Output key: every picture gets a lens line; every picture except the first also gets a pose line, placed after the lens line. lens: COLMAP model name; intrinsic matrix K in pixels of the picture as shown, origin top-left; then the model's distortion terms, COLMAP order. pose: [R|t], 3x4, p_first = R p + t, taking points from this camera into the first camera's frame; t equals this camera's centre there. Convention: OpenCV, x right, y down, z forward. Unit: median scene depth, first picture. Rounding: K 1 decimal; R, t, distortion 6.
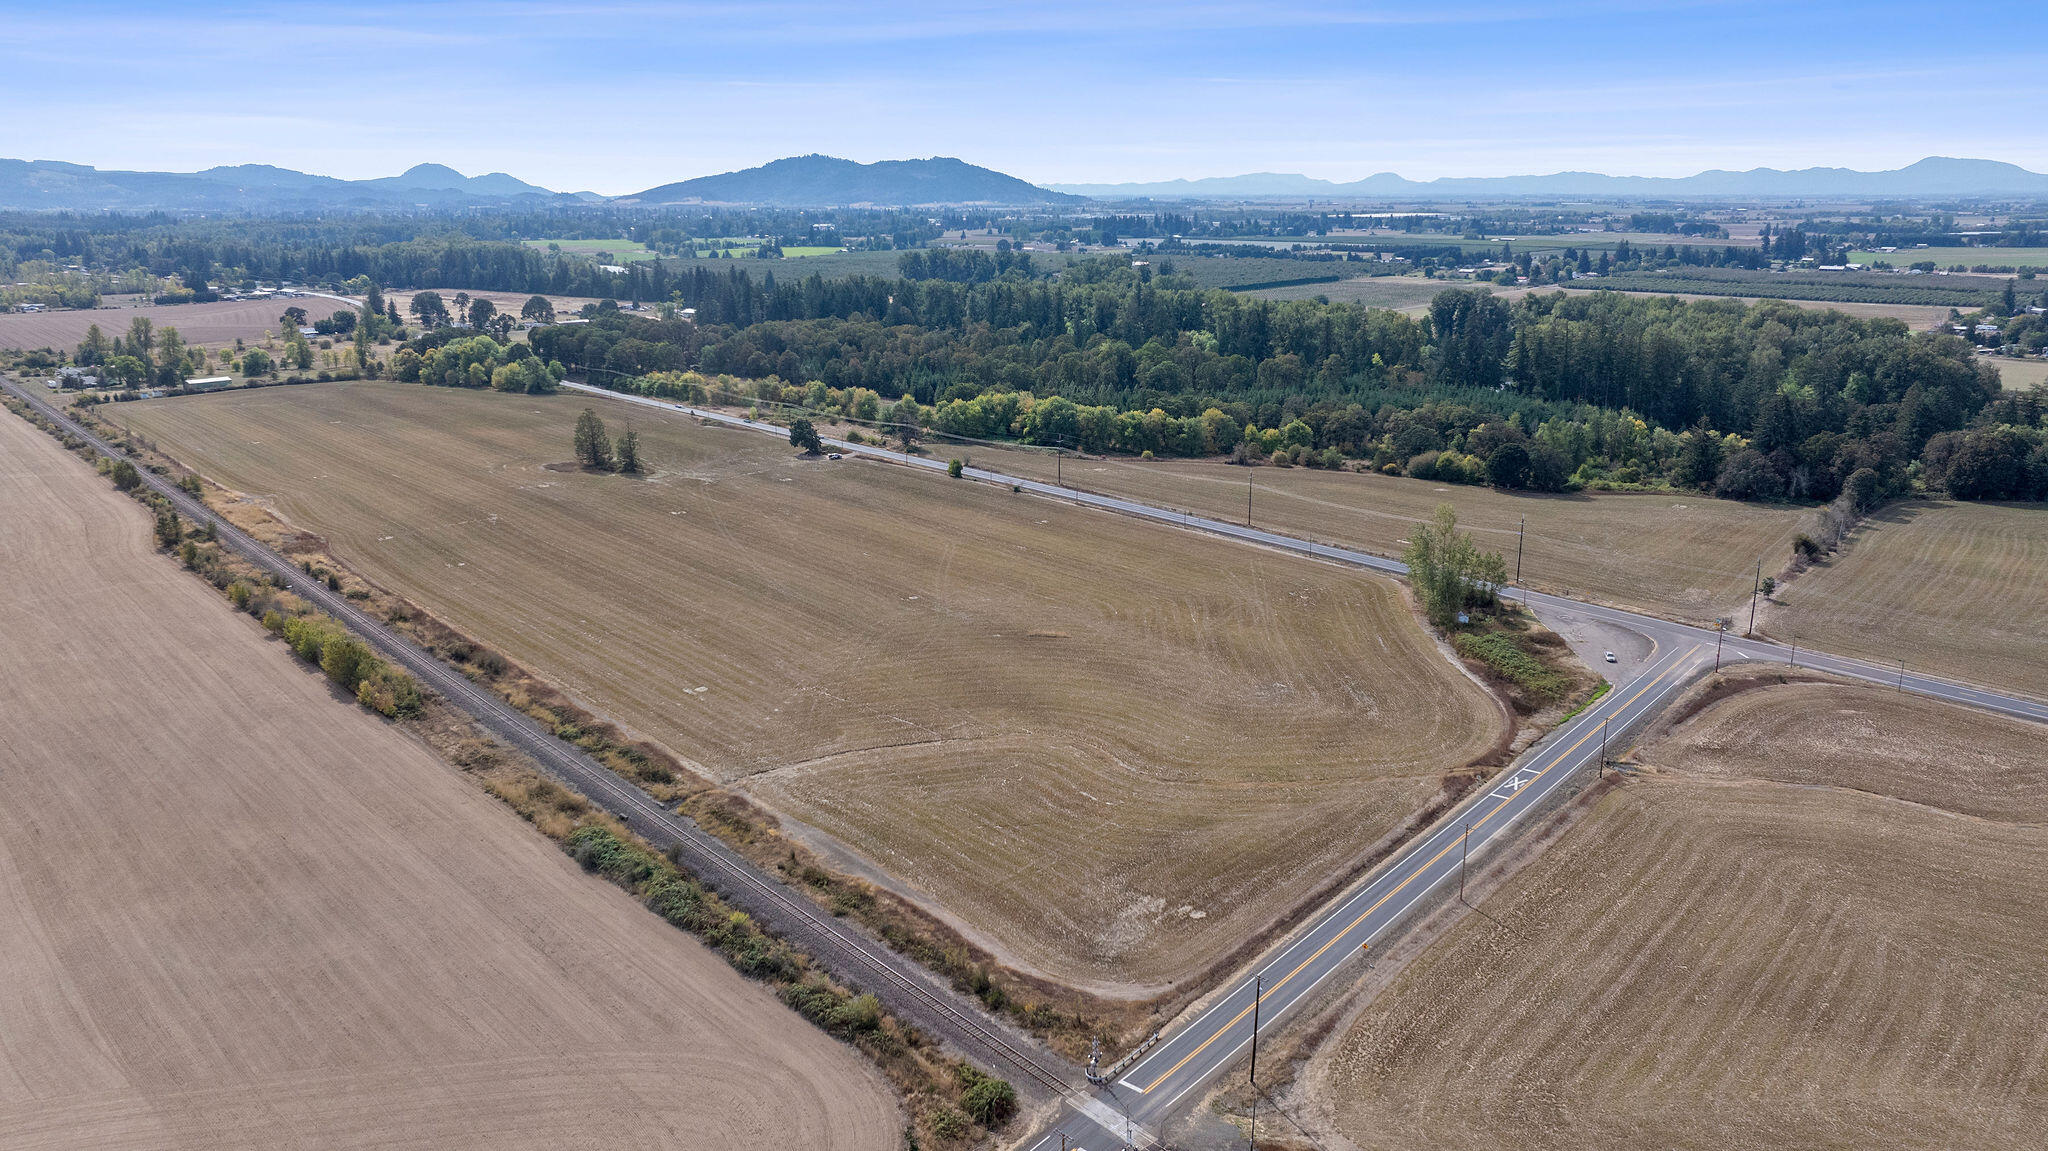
lens RADIAL K [[1435.3, 0, 1032.7], [0, 1435.3, 570.6], [0, 0, 1]] dist [-0.017518, -0.003661]
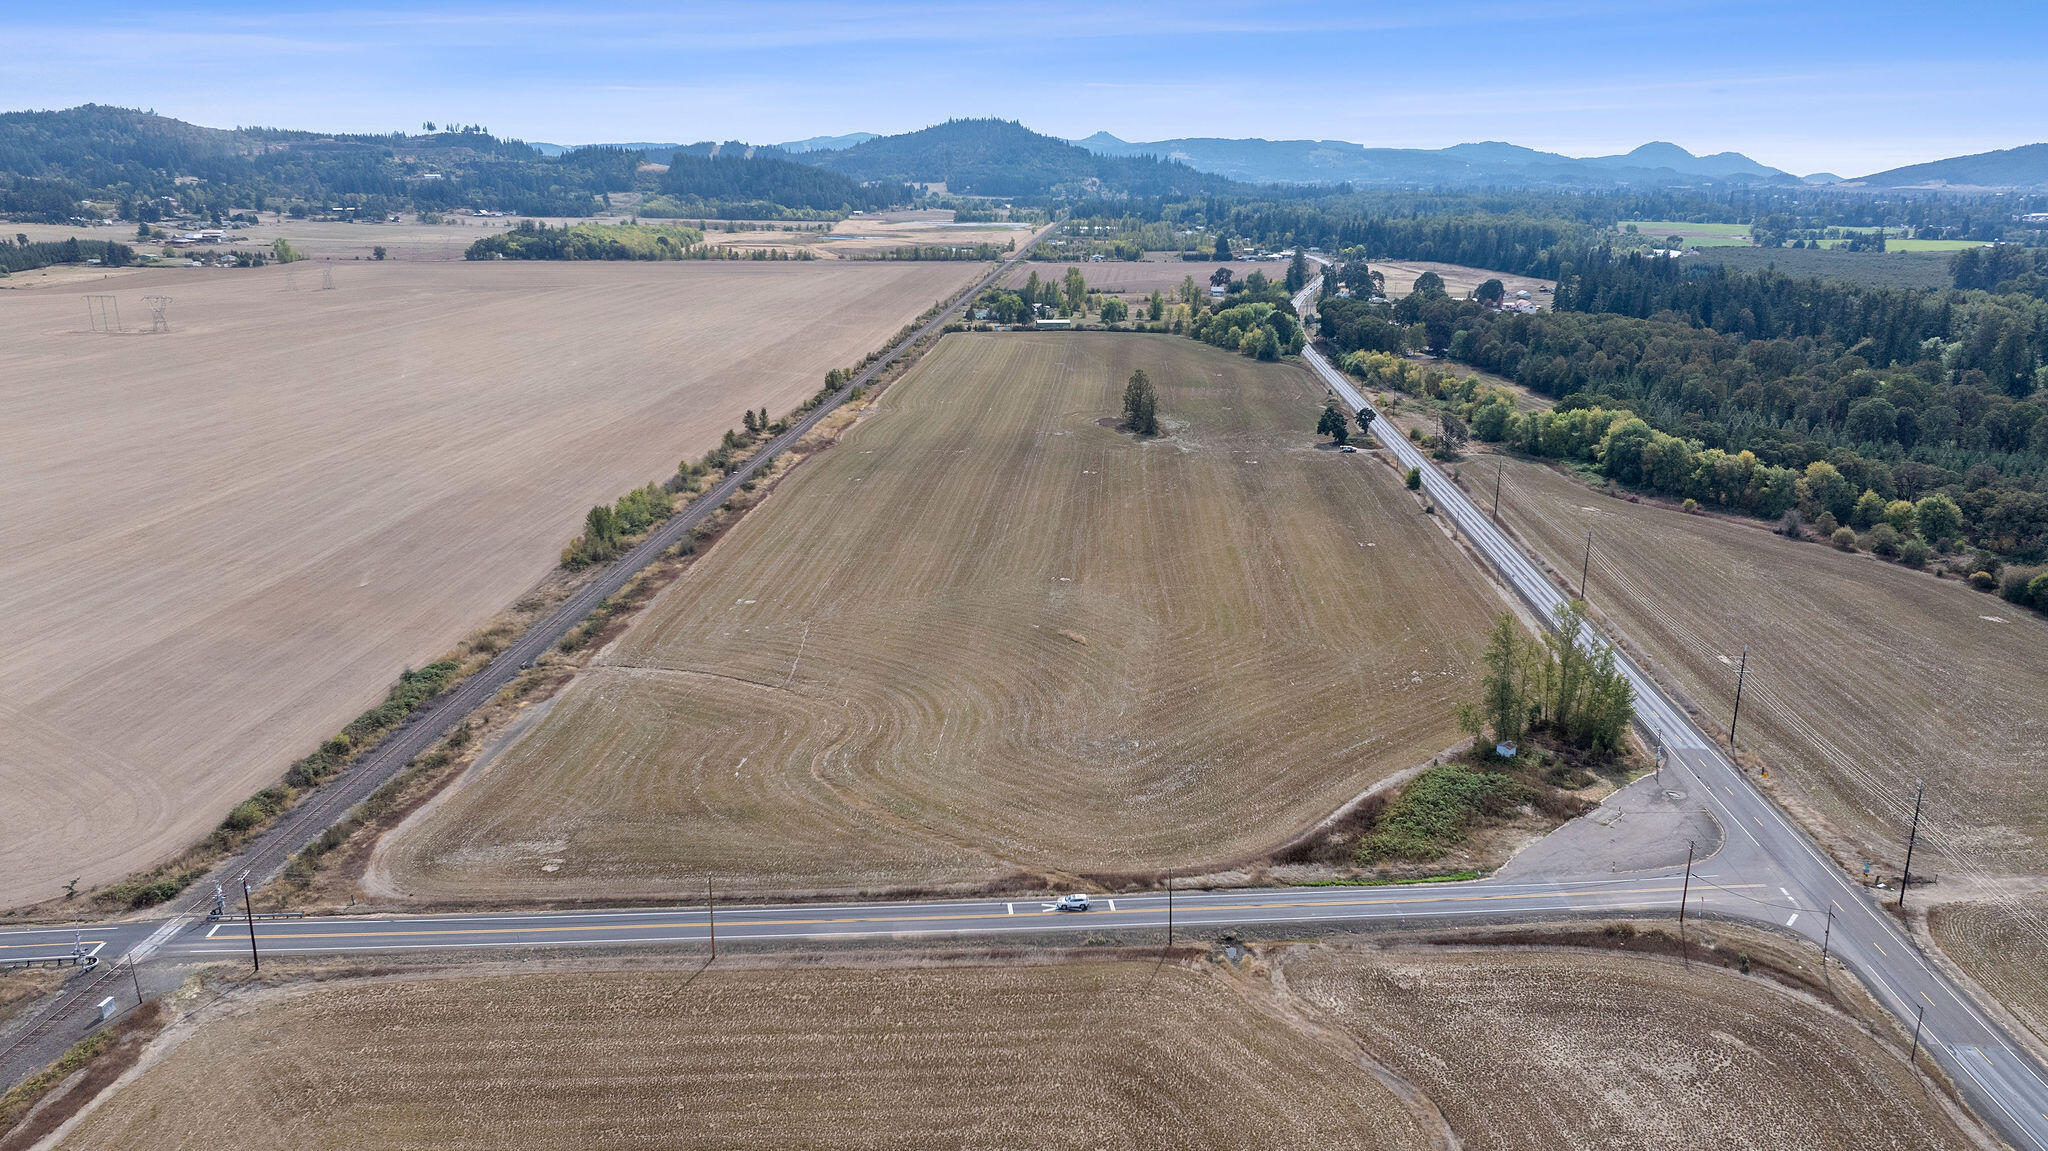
lens RADIAL K [[1435.3, 0, 1032.7], [0, 1435.3, 570.6], [0, 0, 1]] dist [-0.017518, -0.003661]
pose [[0.698505, 0.200409, -0.686969, 0.685589], [-0.190723, 0.977397, 0.091210, -0.086321], [0.689721, 0.067310, 0.720939, 0.324516]]
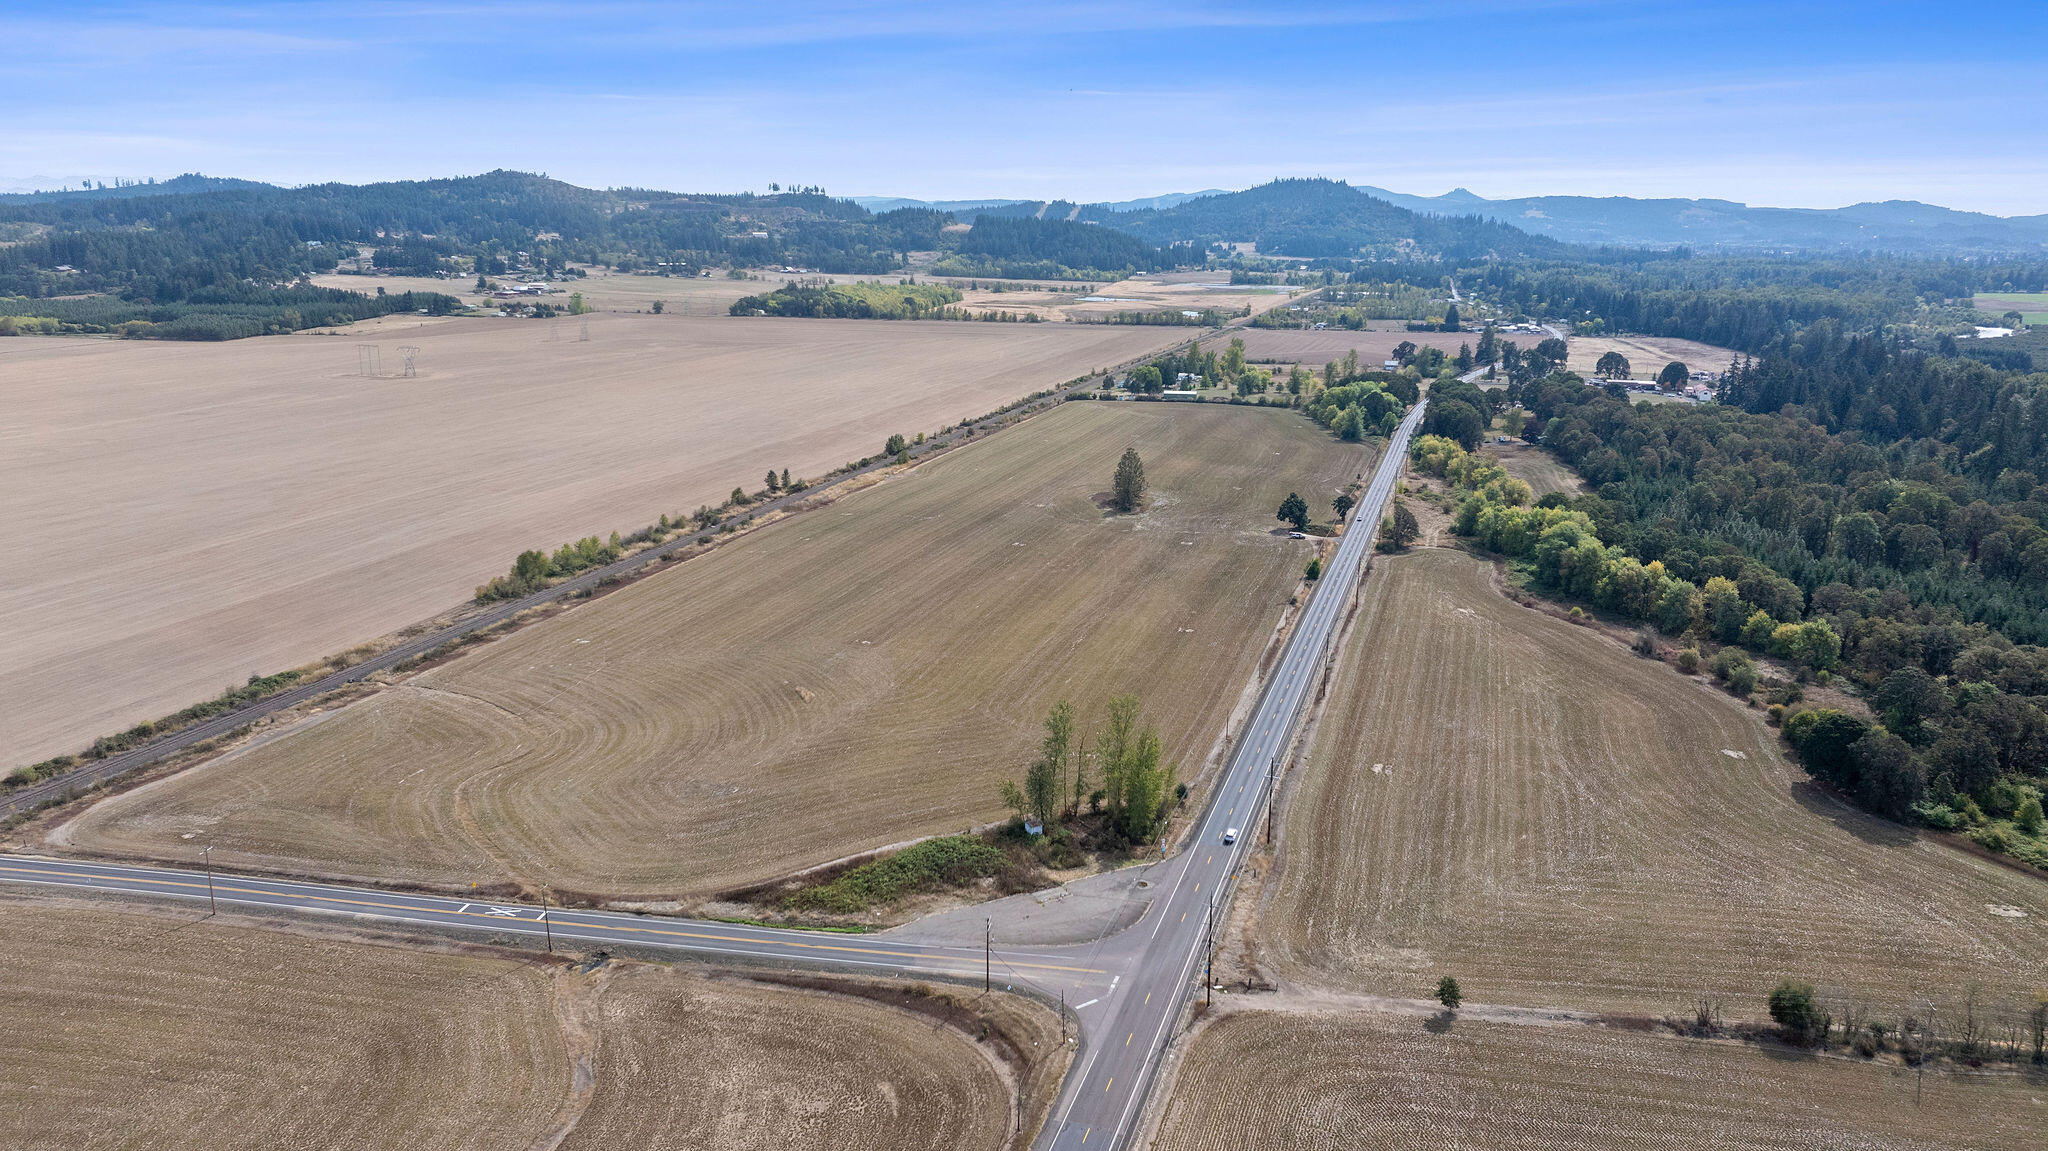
lens RADIAL K [[1435.3, 0, 1032.7], [0, 1435.3, 570.6], [0, 0, 1]] dist [-0.017518, -0.003661]
pose [[0.505524, 0.212866, -0.836142, 1.041221], [-0.231842, 0.966961, 0.106000, -0.211382], [0.831080, 0.140267, 0.538173, 0.608716]]
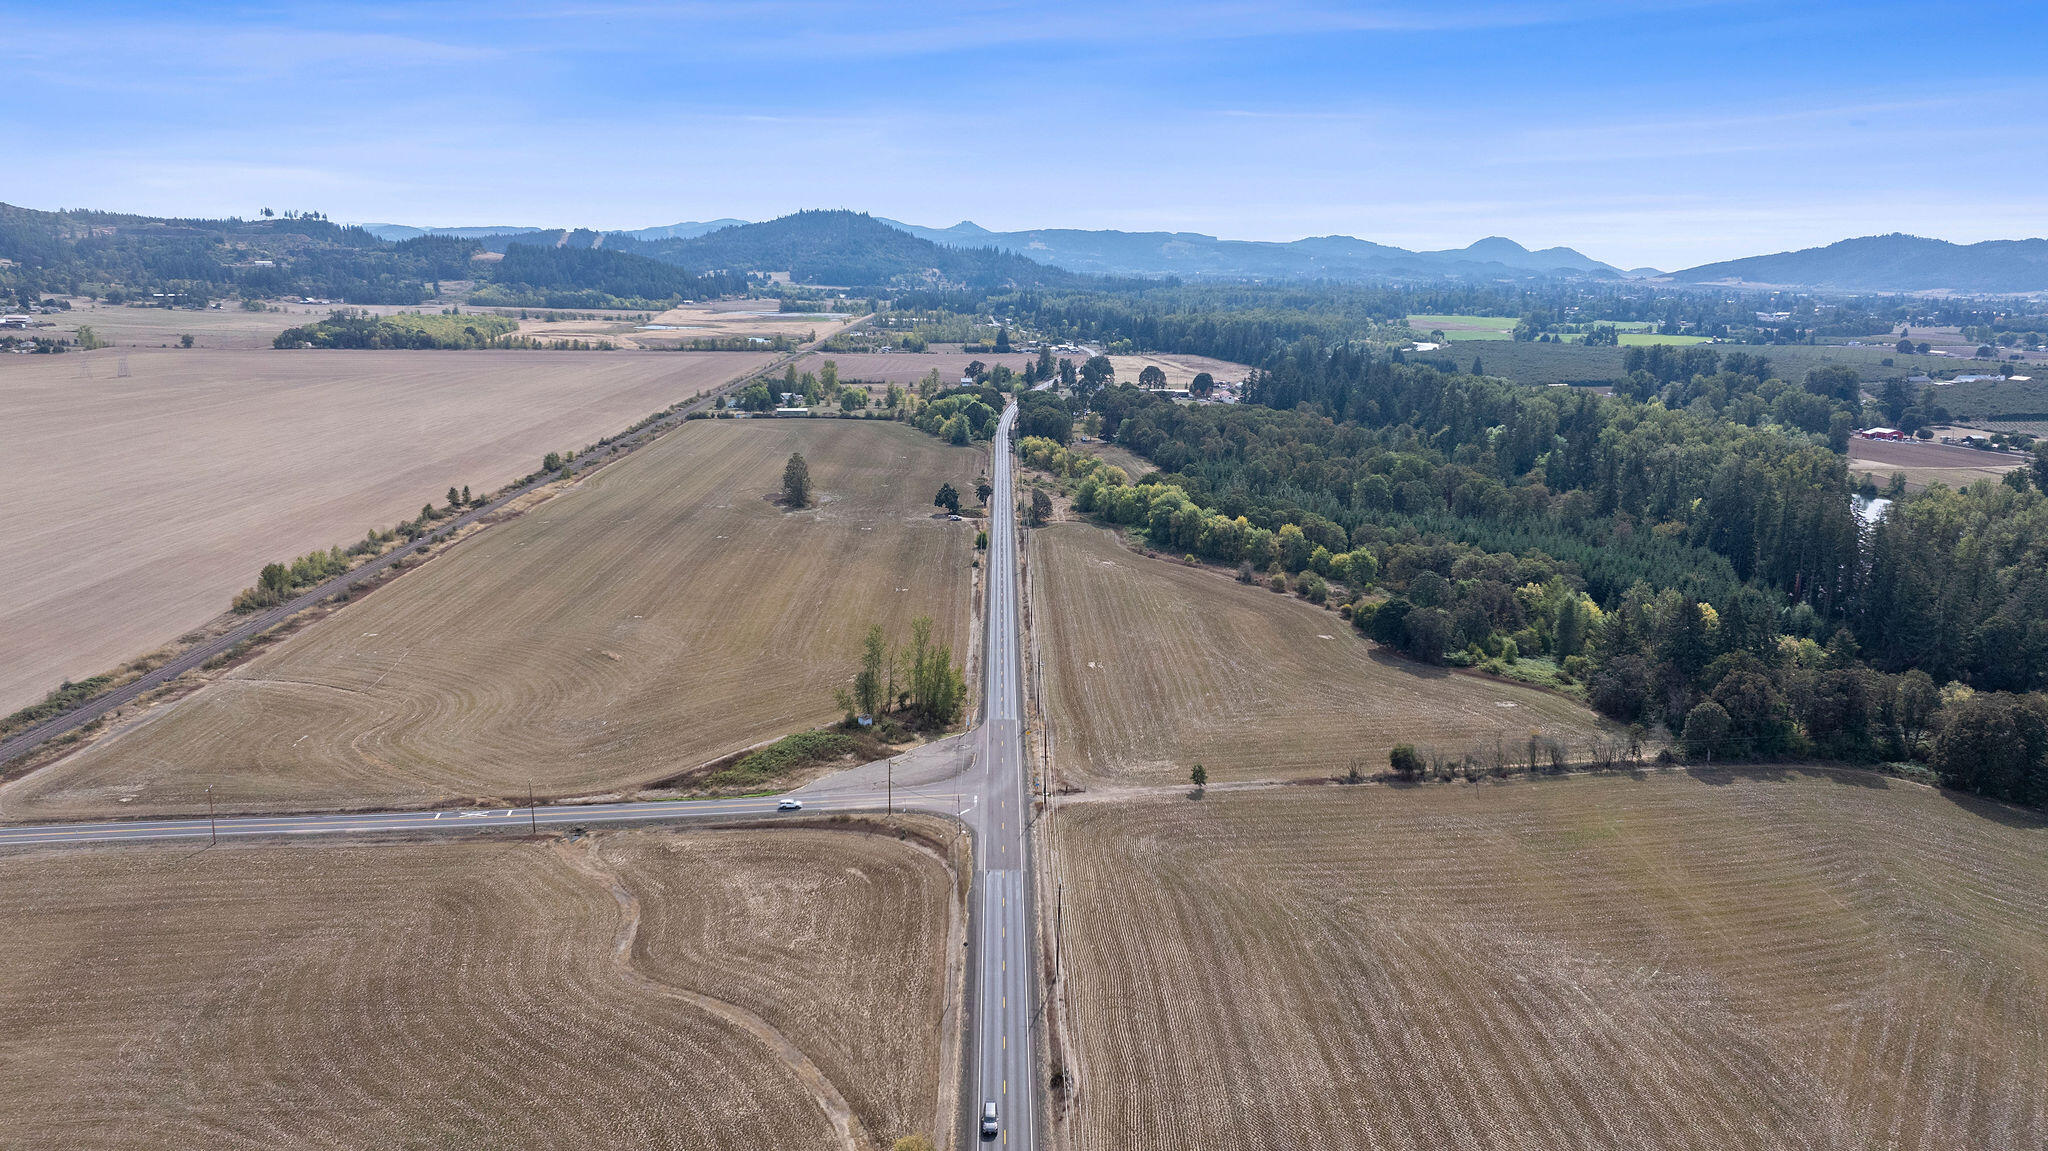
lens RADIAL K [[1435.3, 0, 1032.7], [0, 1435.3, 570.6], [0, 0, 1]] dist [-0.017518, -0.003661]
pose [[0.756867, 0.155779, -0.634733, 1.149564], [-0.186170, 0.982332, 0.019095, -0.129320], [0.626493, 0.103716, 0.772496, 0.288879]]
